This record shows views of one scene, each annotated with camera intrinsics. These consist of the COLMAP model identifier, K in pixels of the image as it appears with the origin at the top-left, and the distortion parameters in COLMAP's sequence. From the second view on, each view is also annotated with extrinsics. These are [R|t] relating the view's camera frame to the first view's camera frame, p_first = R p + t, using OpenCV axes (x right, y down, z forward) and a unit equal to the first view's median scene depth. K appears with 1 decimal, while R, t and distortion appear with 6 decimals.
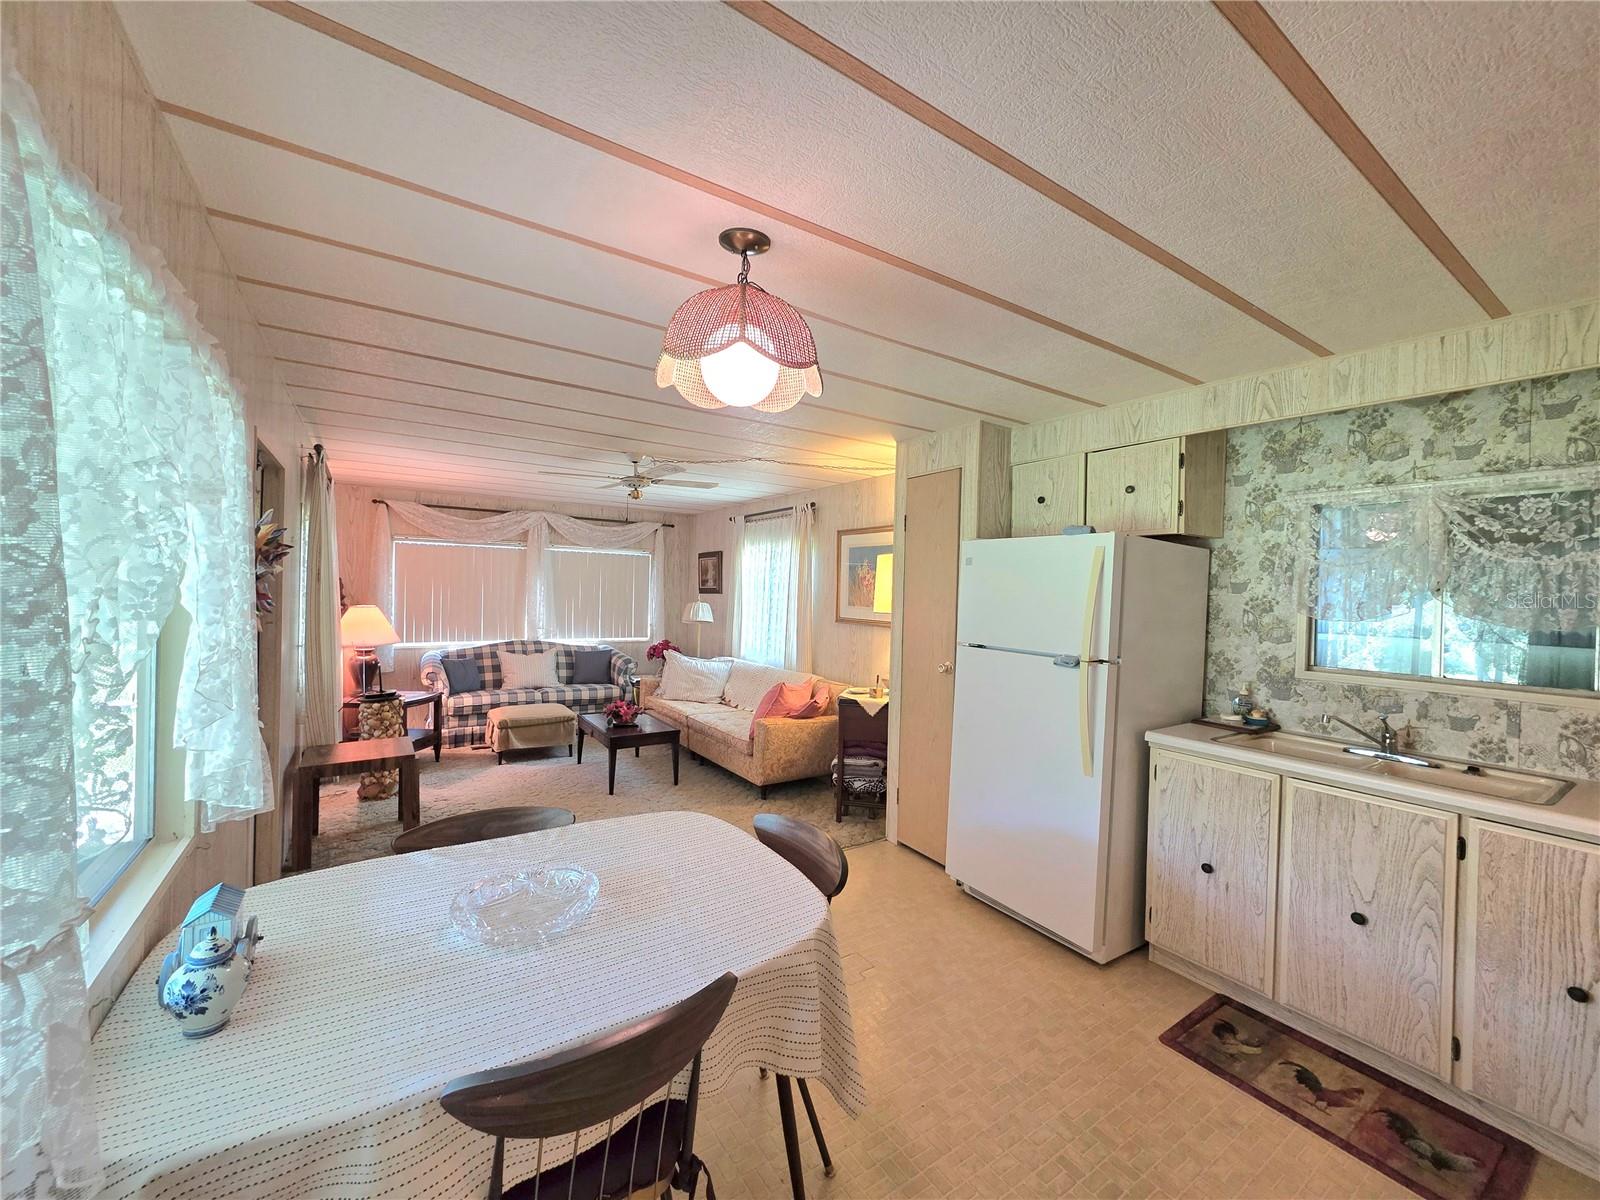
lens RADIAL K [[635.7, 0, 804.9], [0, 635.7, 599.0], [0, 0, 1]] dist [0.001493, 0.000574]
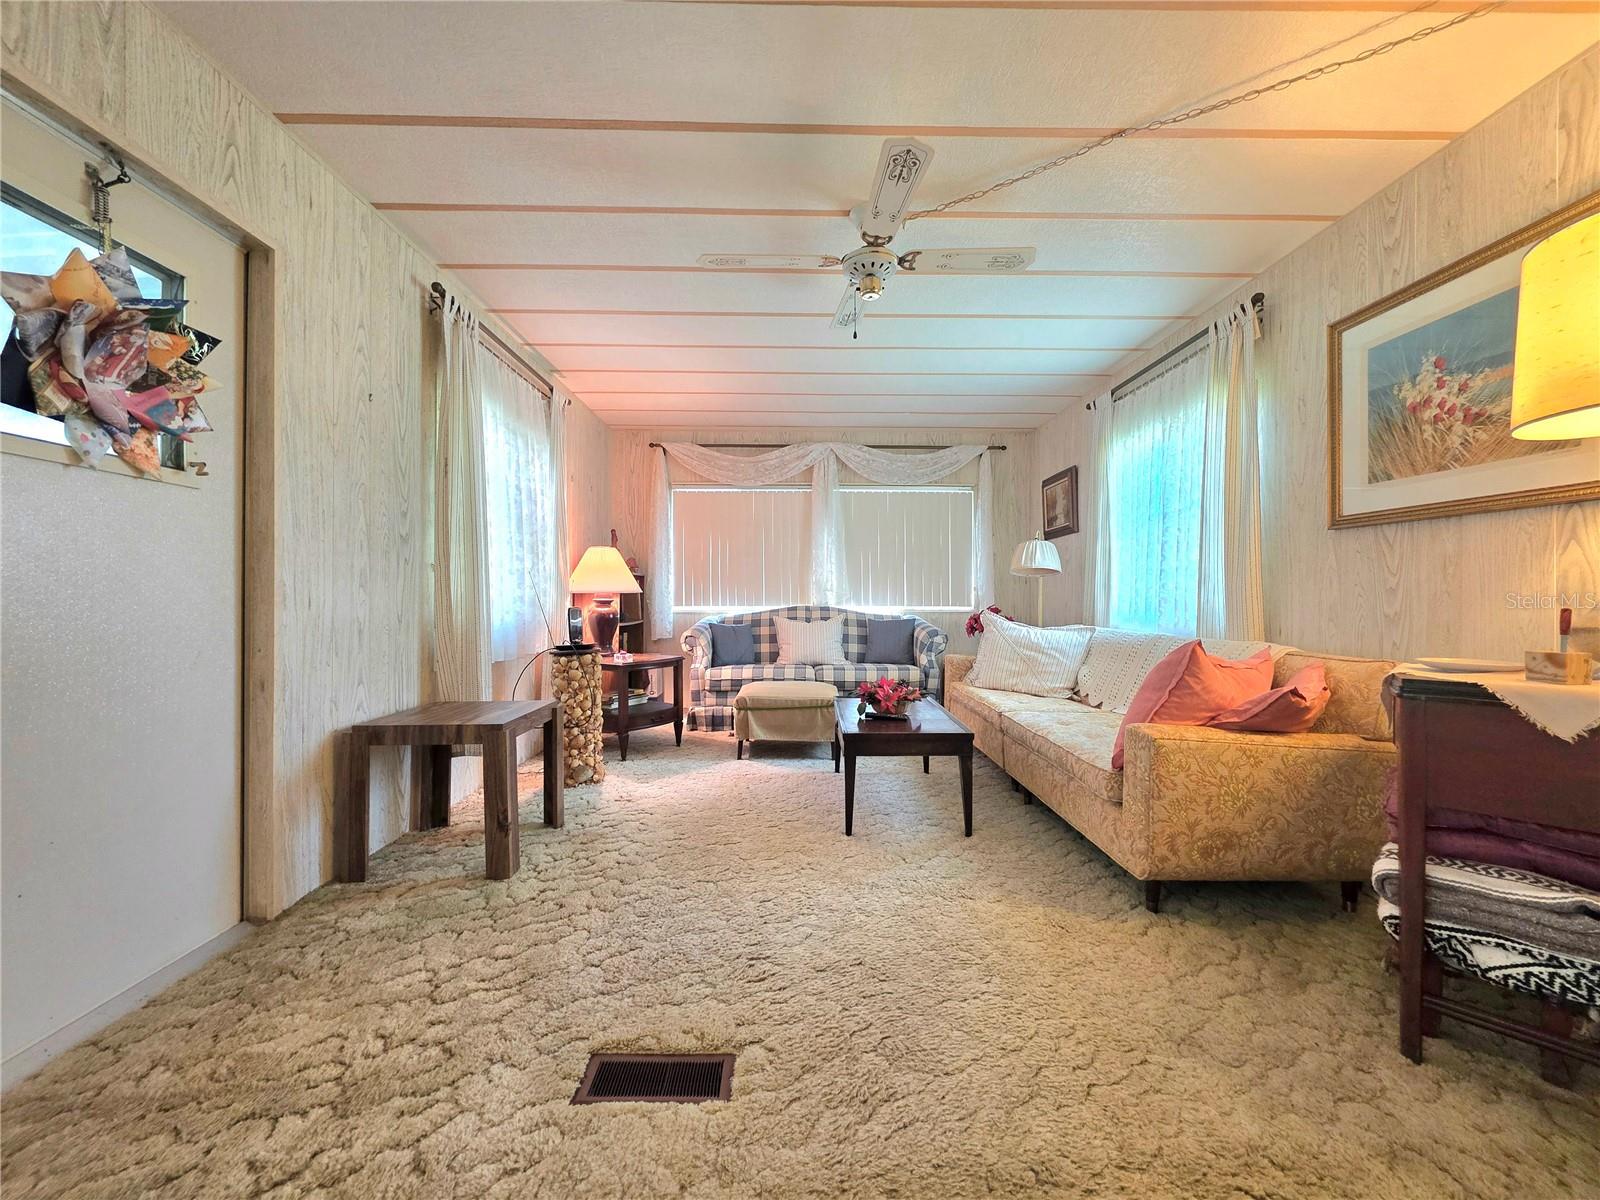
lens RADIAL K [[635.7, 0, 805.1], [0, 635.7, 595.6], [0, 0, 1]] dist [0.001493, 0.000574]
pose [[0.838401, -0.022618, -0.544585, -0.018639], [0.011509, 0.999650, -0.023800, 0.090199], [0.544933, 0.013687, 0.838368, 0.421771]]
